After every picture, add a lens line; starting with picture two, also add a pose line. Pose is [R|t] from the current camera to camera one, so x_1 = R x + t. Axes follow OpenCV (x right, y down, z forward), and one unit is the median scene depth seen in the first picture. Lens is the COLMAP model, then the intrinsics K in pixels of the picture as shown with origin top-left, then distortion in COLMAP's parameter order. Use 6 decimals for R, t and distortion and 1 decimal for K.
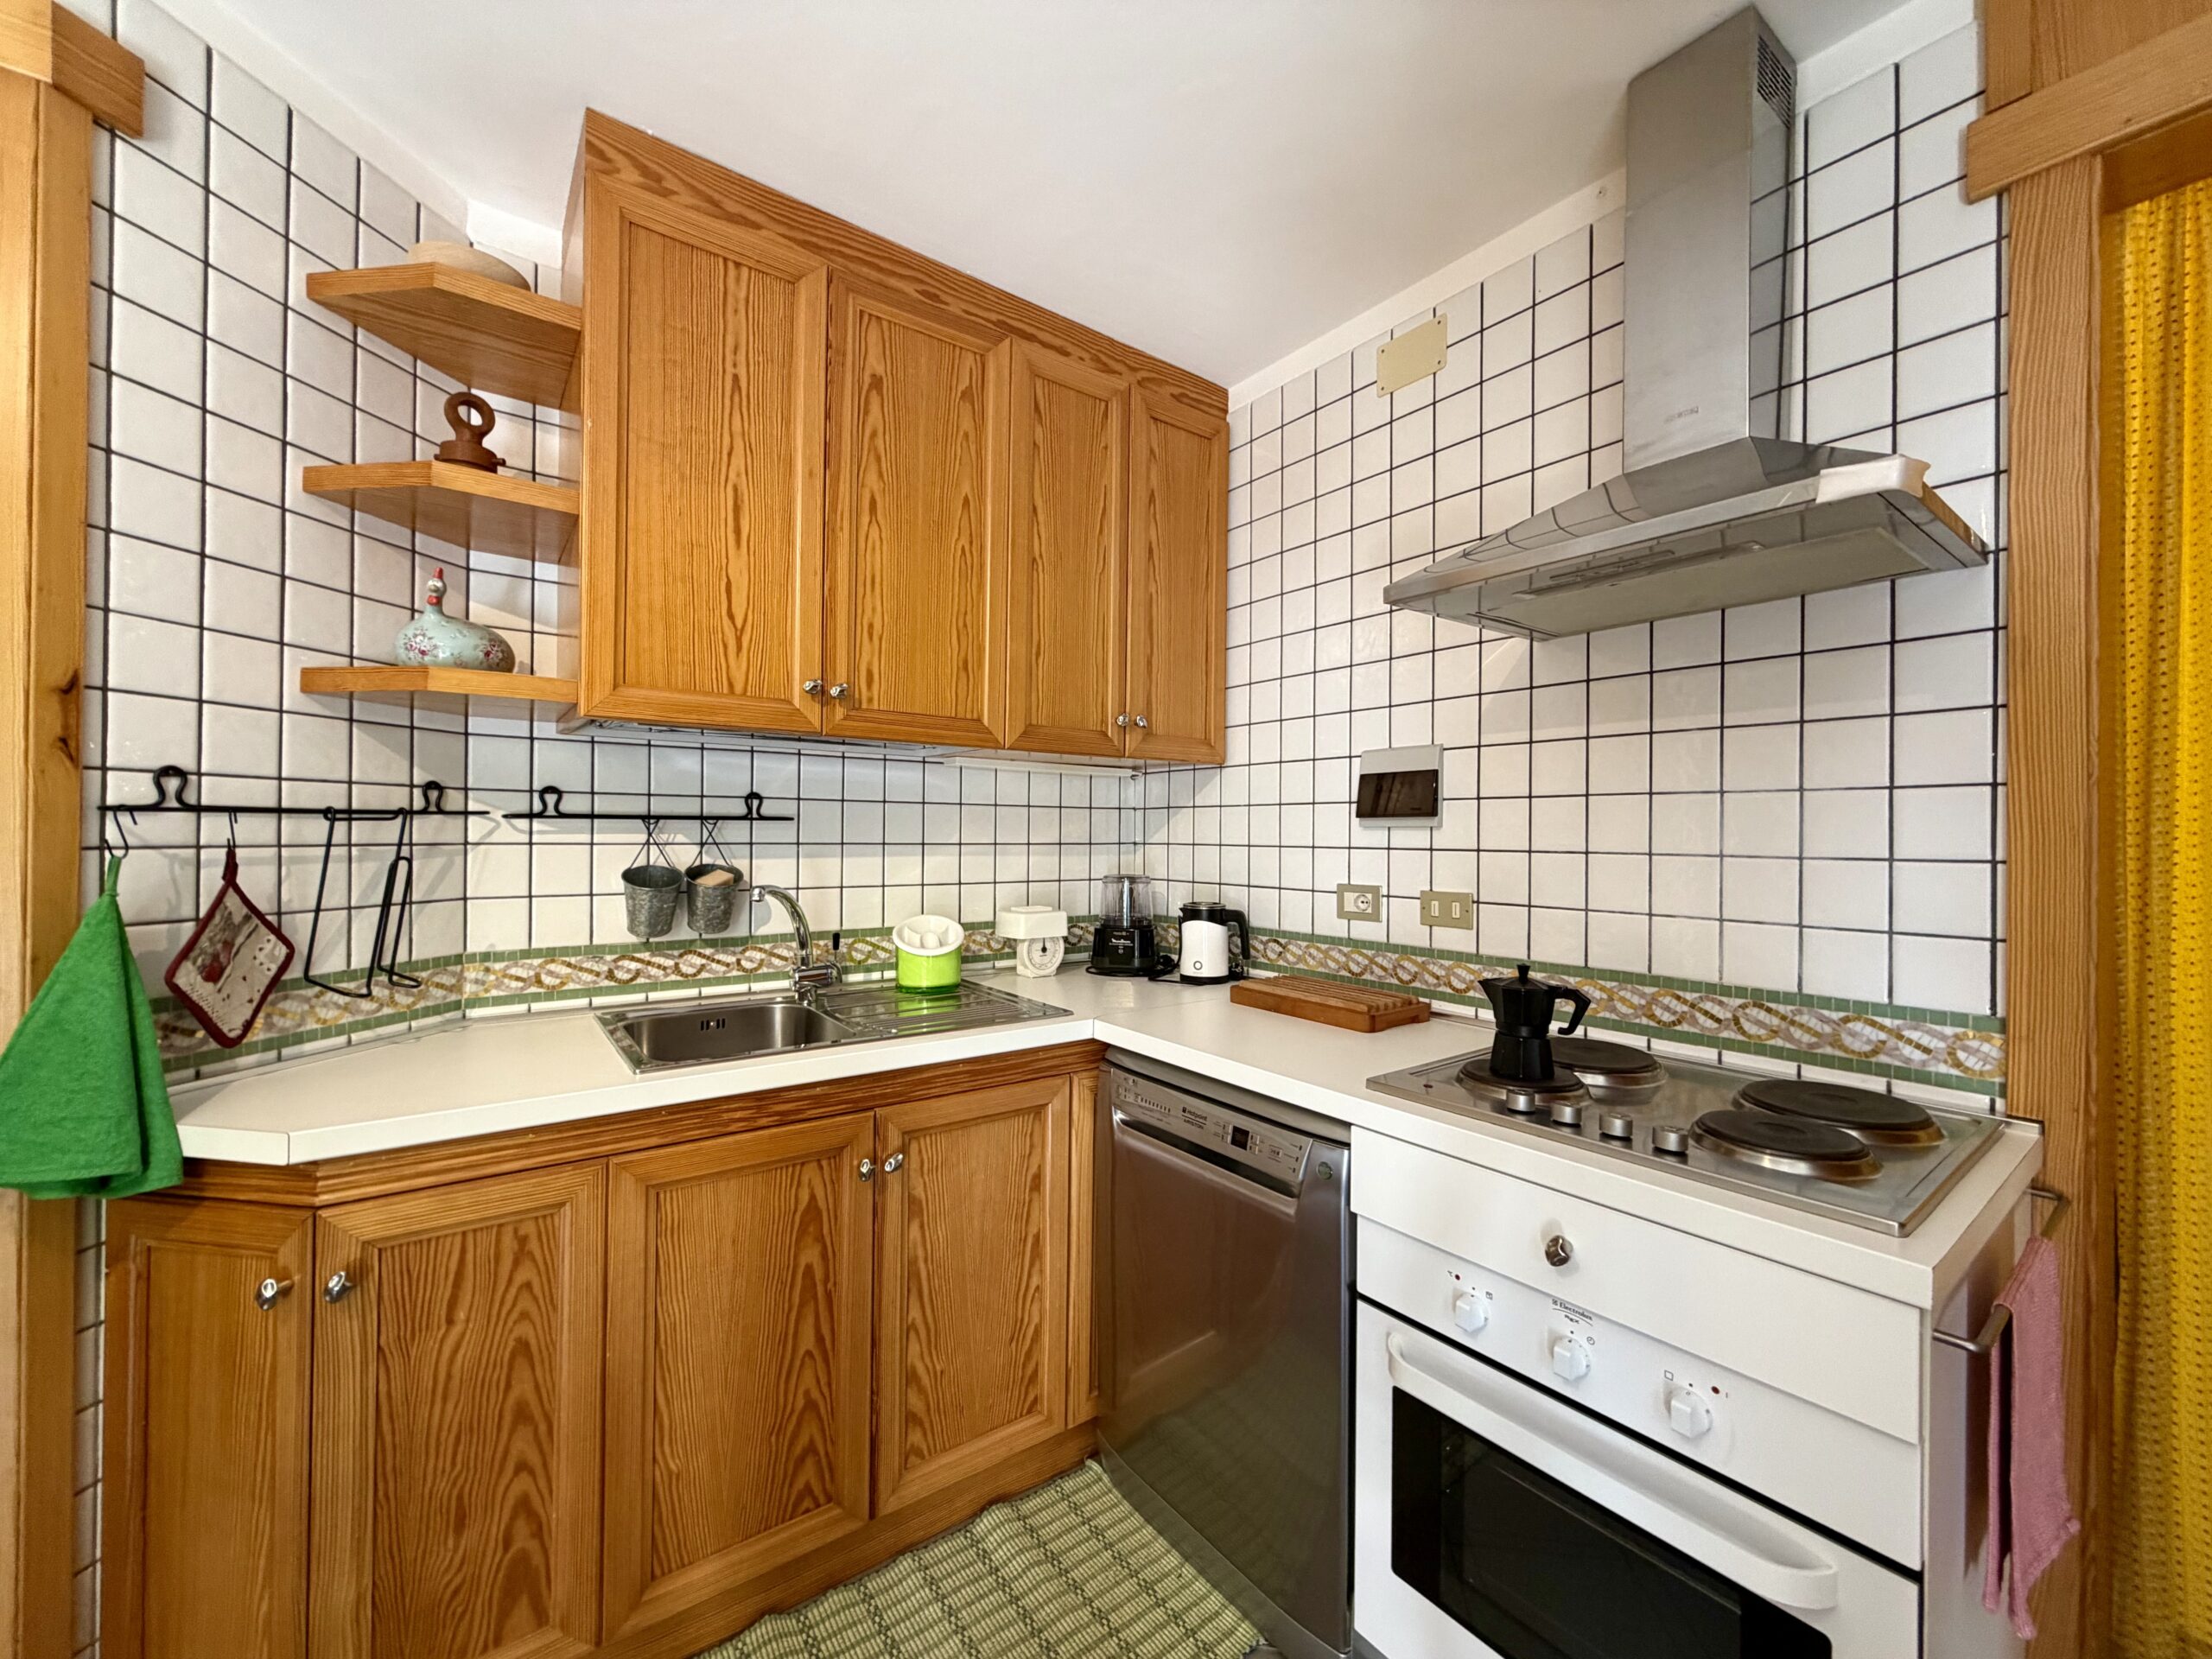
lens RADIAL K [[880.7, 0, 1101.3], [0, 880.7, 831.7], [0, 0, 1]] dist [-0.001461, 0.001010]
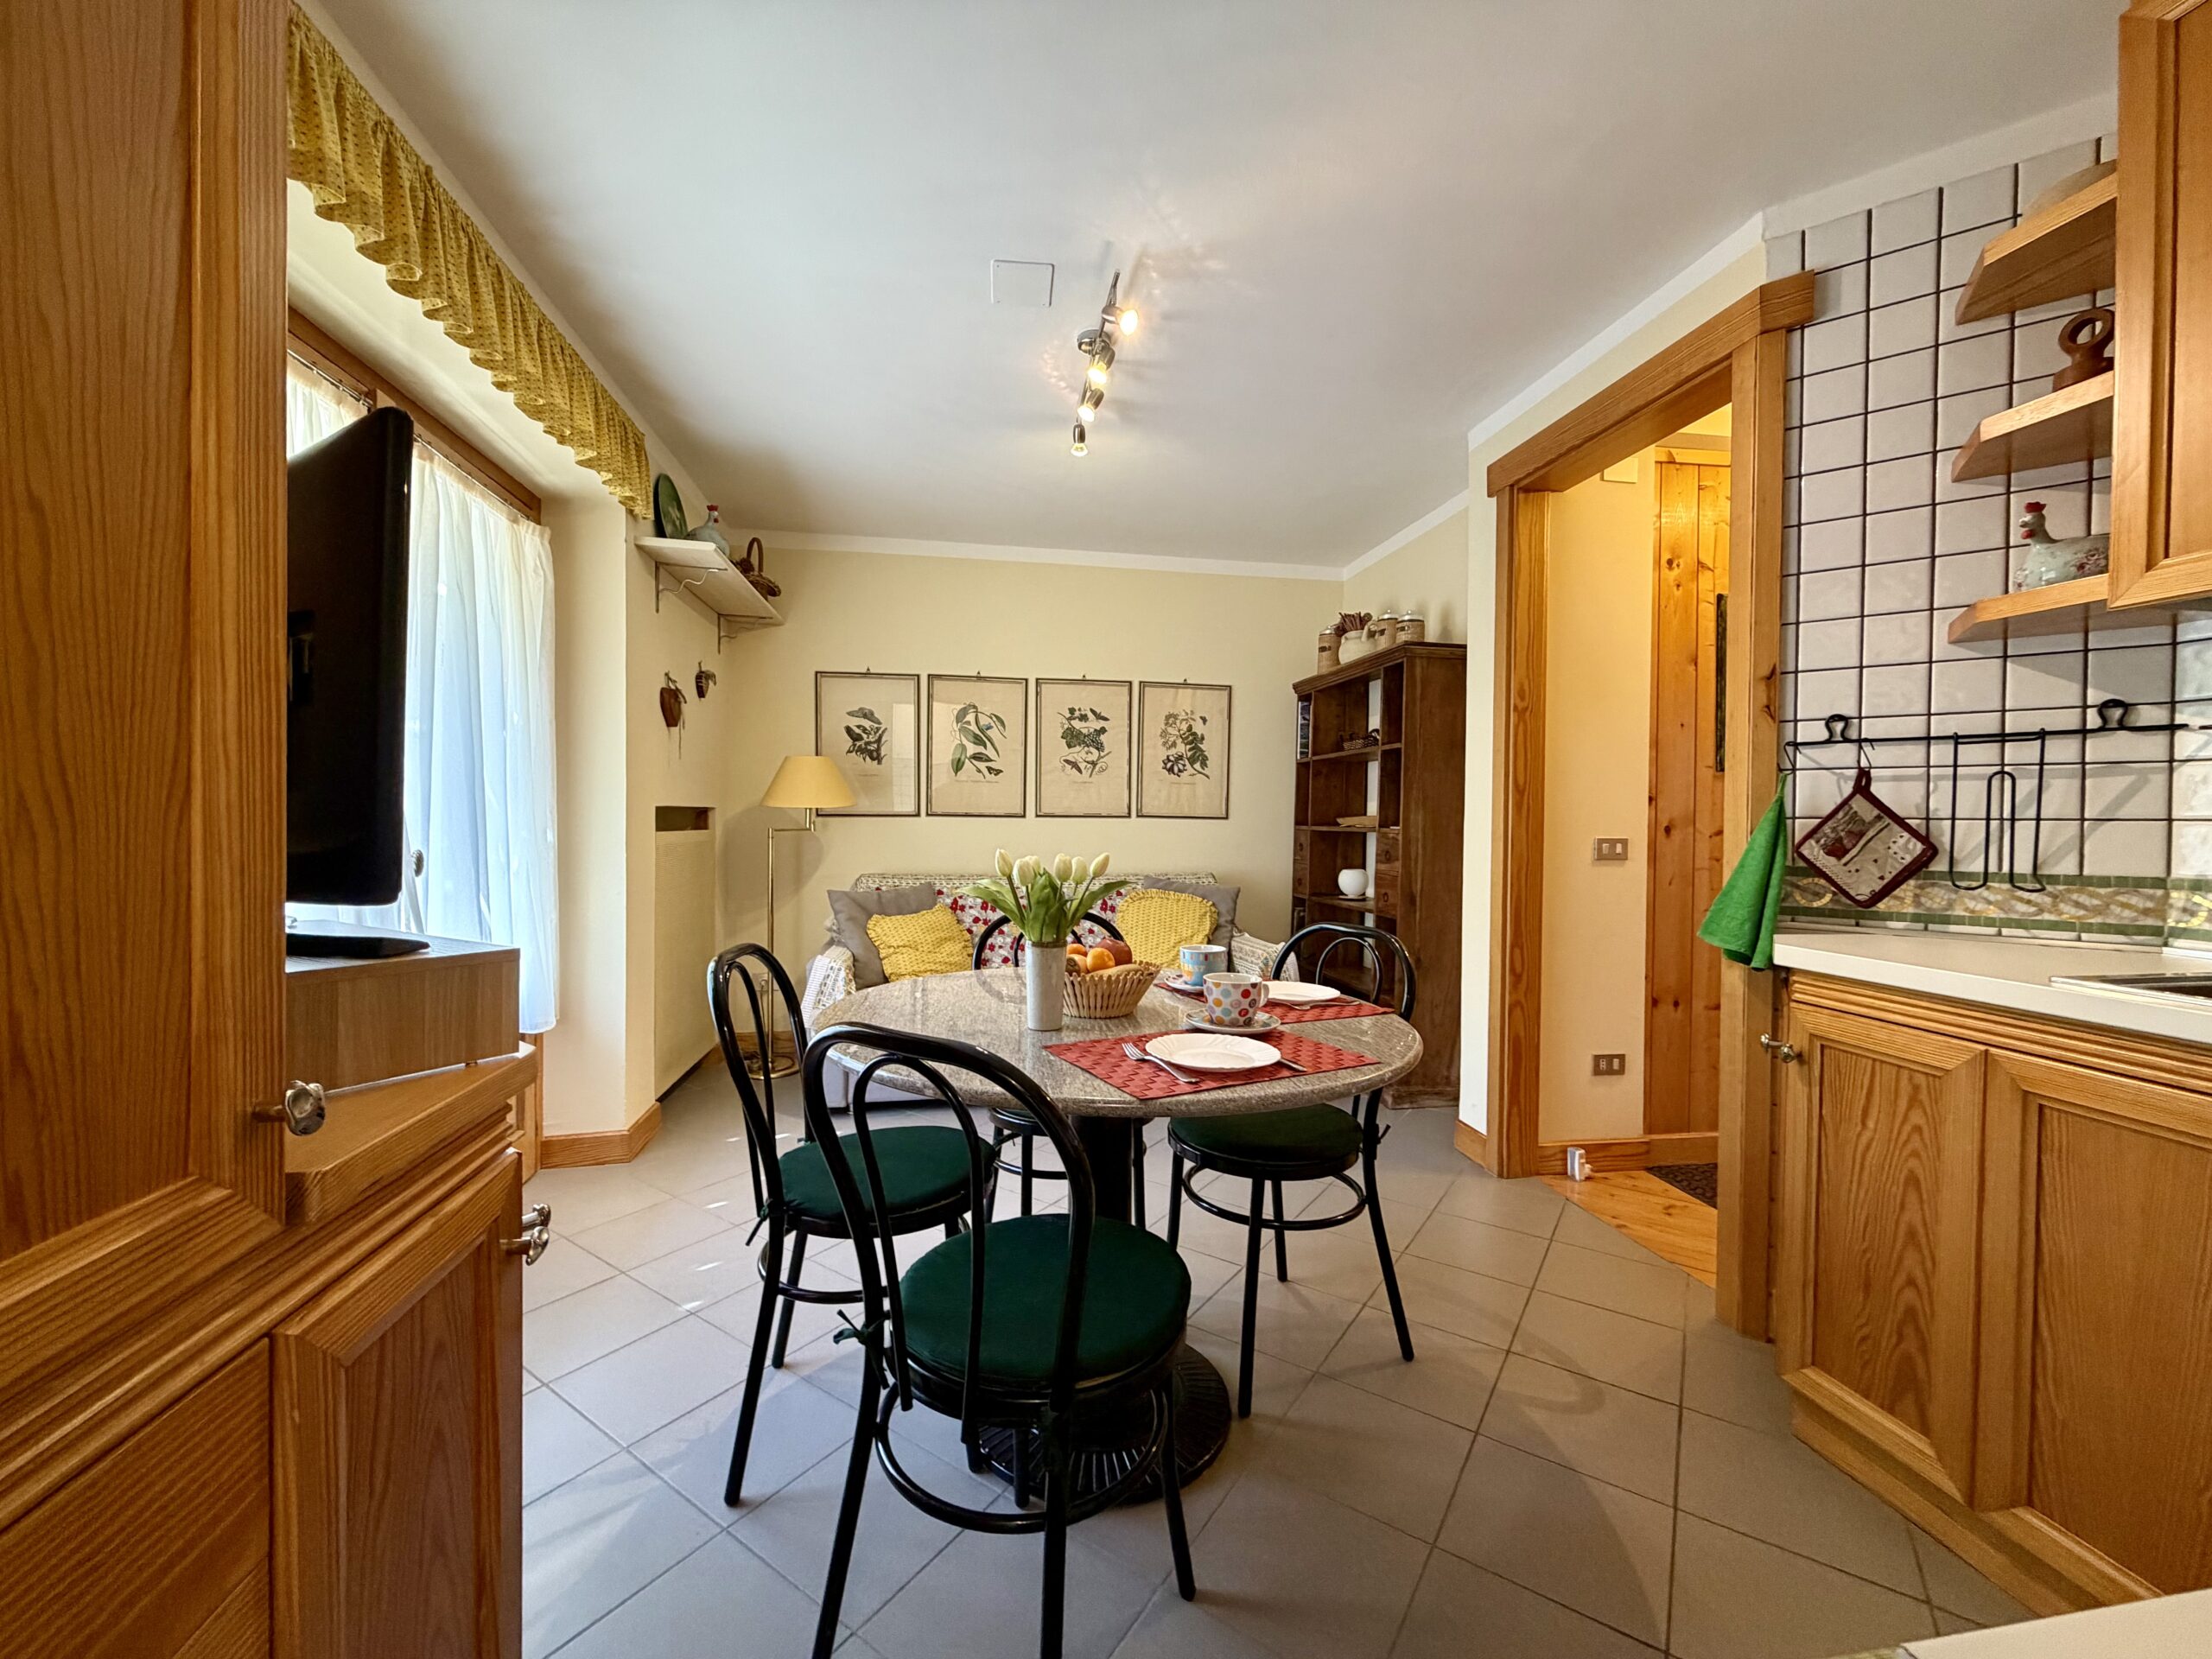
lens RADIAL K [[880.7, 0, 1092.8], [0, 880.7, 829.8], [0, 0, 1]] dist [-0.001461, 0.001010]
pose [[-0.460532, 0.000291, -0.887643, 0.646335], [-0.011327, 0.999917, 0.006204, 0.095401], [0.887571, 0.012911, -0.460490, 0.420139]]
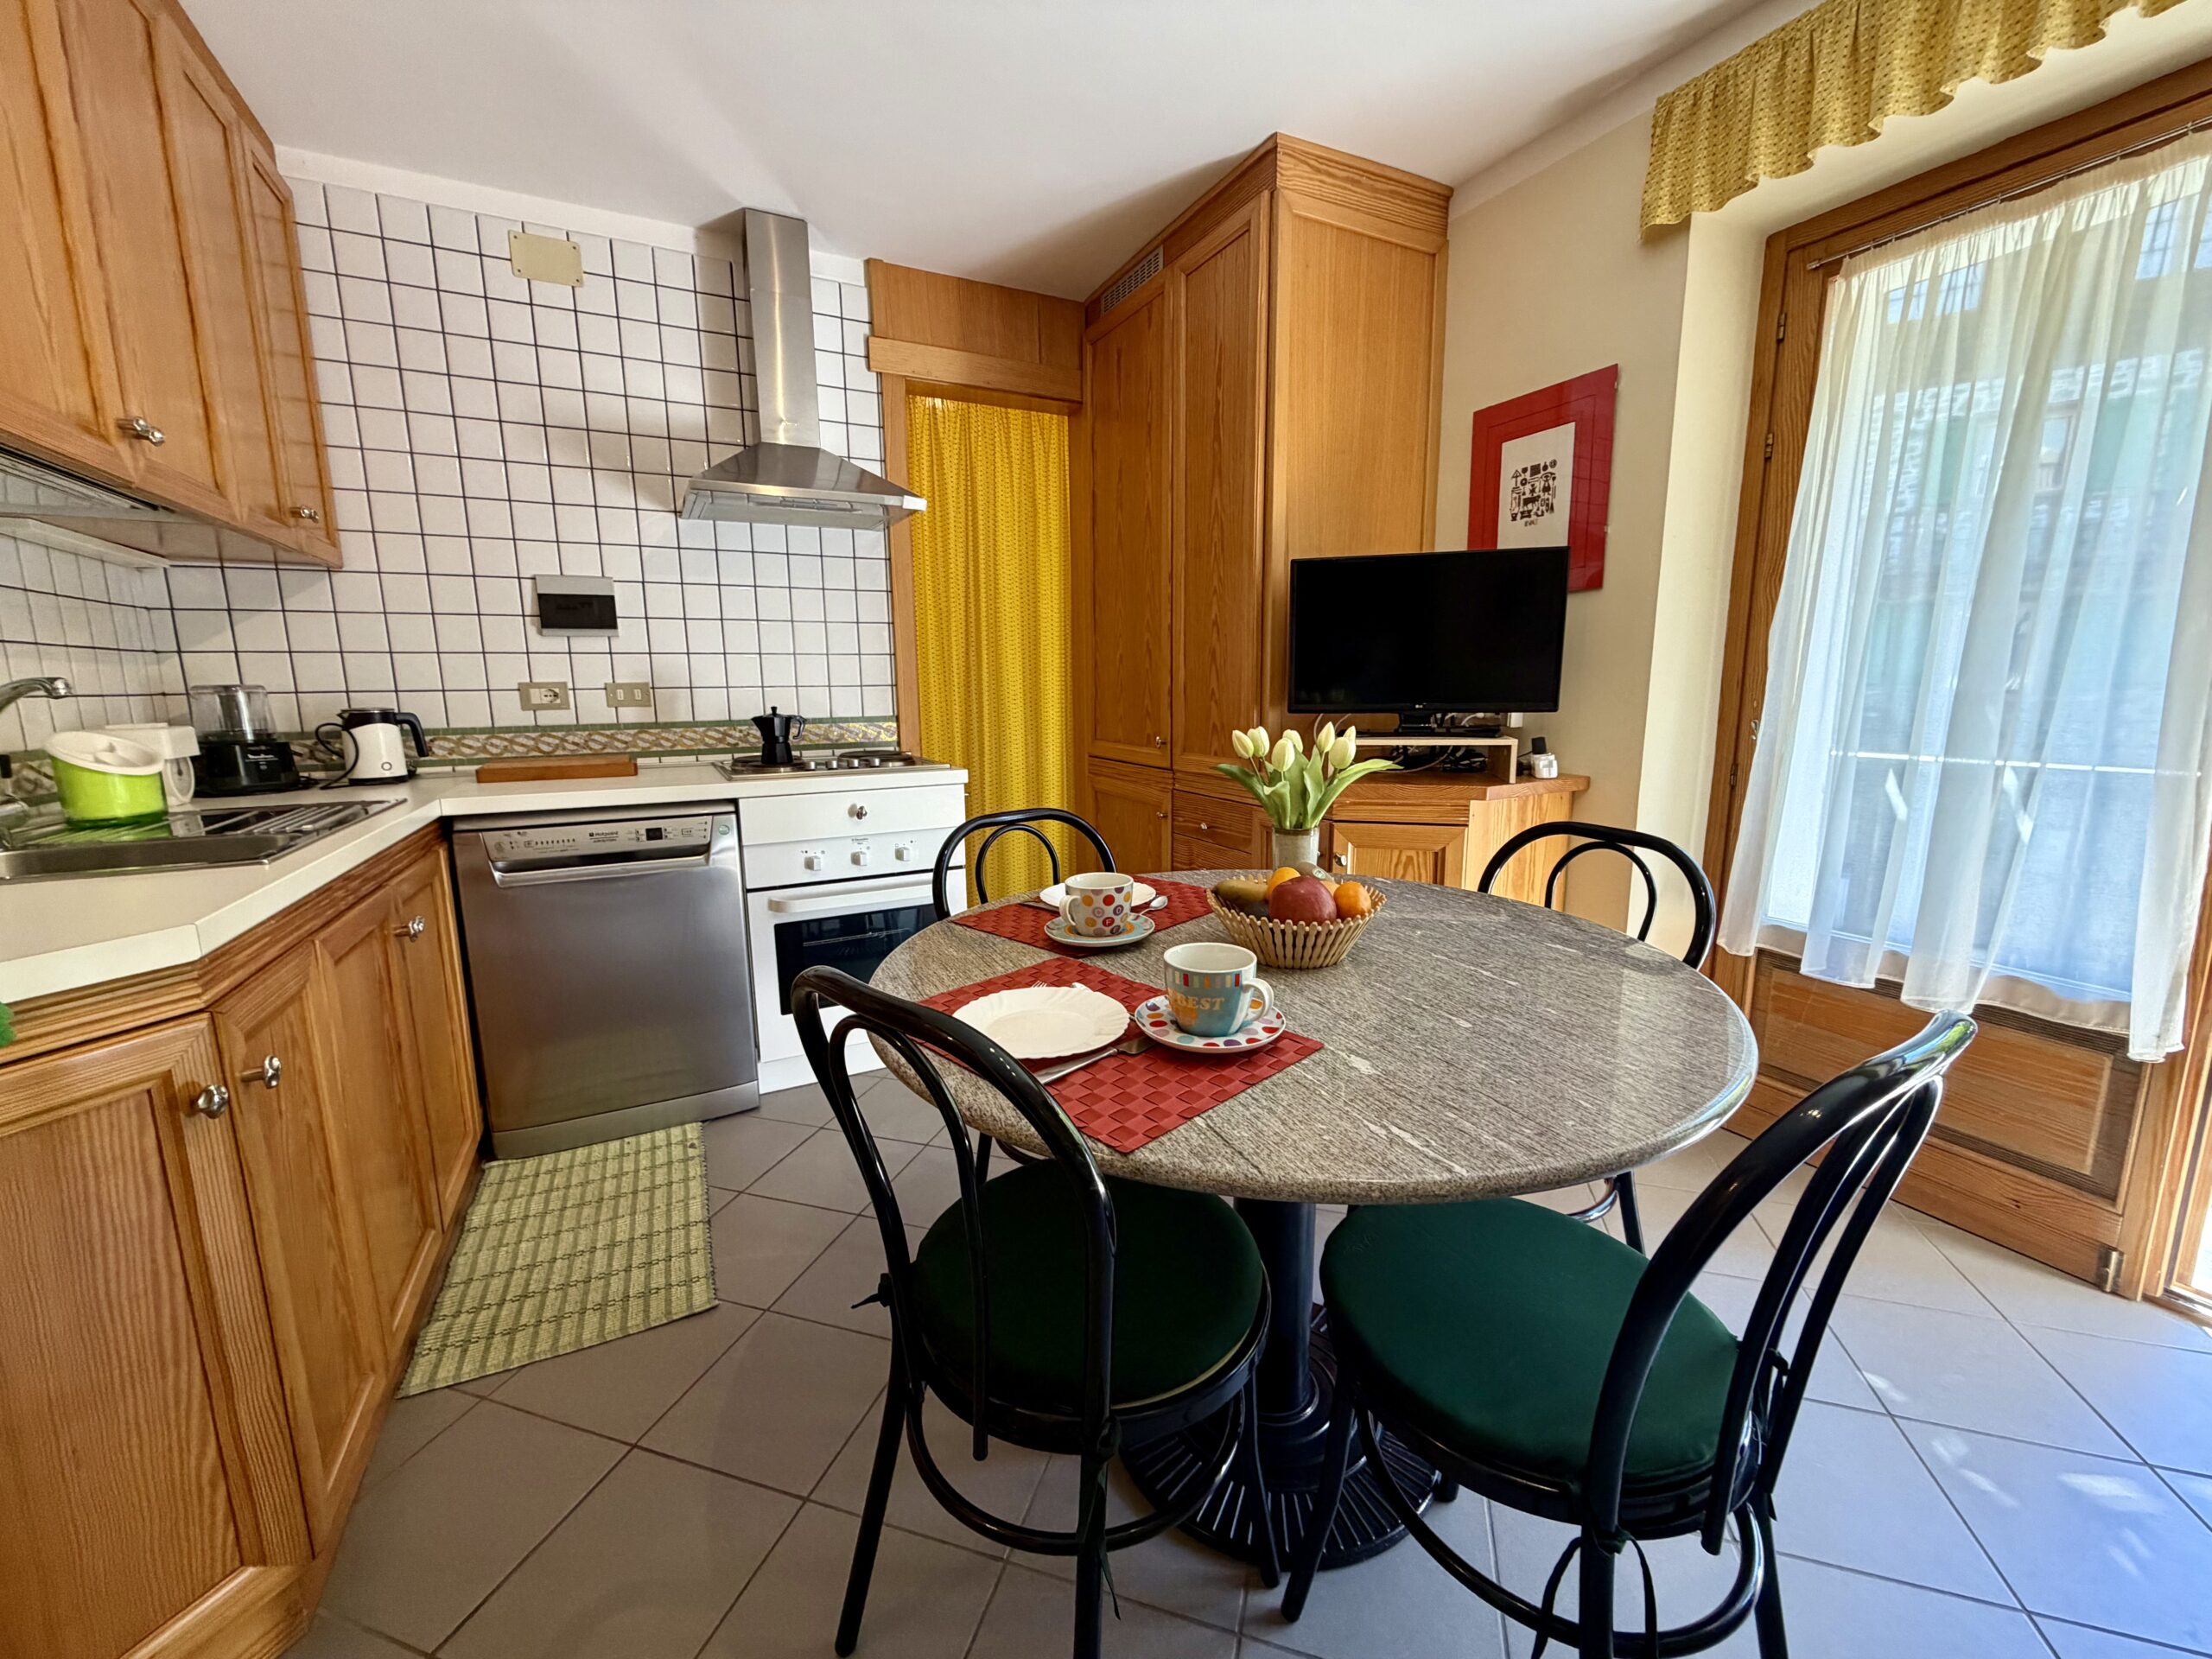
lens RADIAL K [[880.7, 0, 1100.7], [0, 880.7, 831.9], [0, 0, 1]] dist [-0.001461, 0.001010]
pose [[0.162165, -0.174101, 0.971283, -1.041717], [0.011355, 0.984576, 0.174588, 0.073508], [-0.986698, -0.017284, 0.161640, -0.013789]]
